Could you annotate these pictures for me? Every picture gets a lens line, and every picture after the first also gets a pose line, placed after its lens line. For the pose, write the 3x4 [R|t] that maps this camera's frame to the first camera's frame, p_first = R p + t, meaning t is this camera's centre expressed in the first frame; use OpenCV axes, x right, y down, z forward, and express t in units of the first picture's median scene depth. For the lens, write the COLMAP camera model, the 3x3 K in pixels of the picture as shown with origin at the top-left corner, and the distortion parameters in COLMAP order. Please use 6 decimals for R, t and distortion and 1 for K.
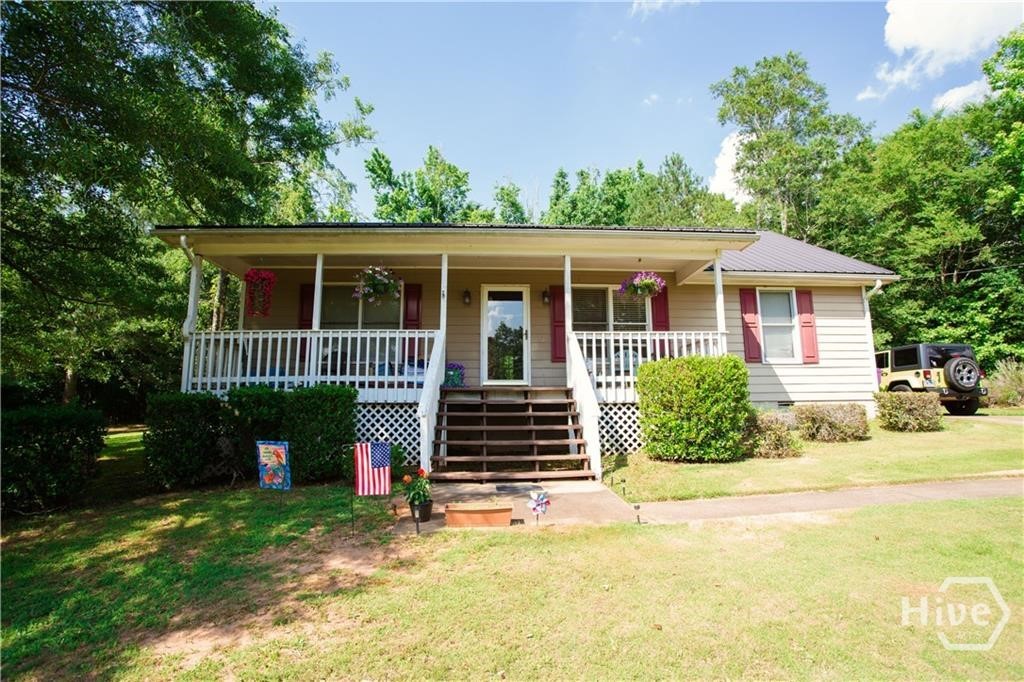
lens RADIAL K [[498.1, 0, 507.7], [0, 498.1, 326.2], [0, 0, 1]] dist [-0.059642, 0.024855]
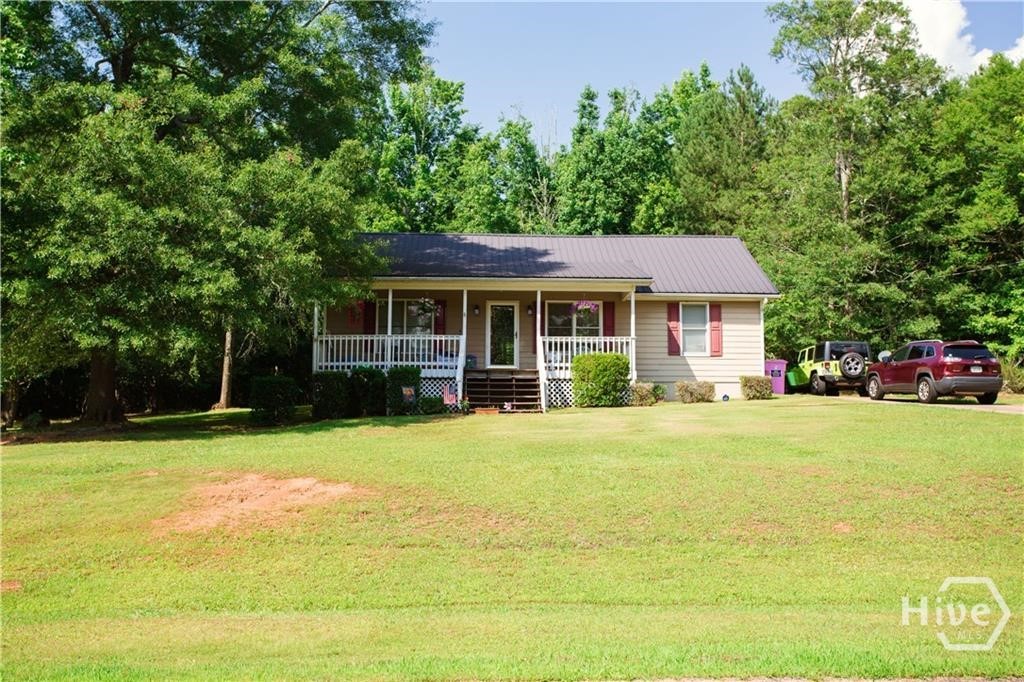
lens RADIAL K [[1031.7, 0, 512.0], [0, 1031.7, 341.0], [0, 0, 1]] dist [0.005943, 0.002464]
pose [[0.999831, 0.007693, -0.016724, 0.073667], [-0.006392, 0.997048, 0.076520, -0.194898], [0.017264, -0.076401, 0.996928, -2.006973]]
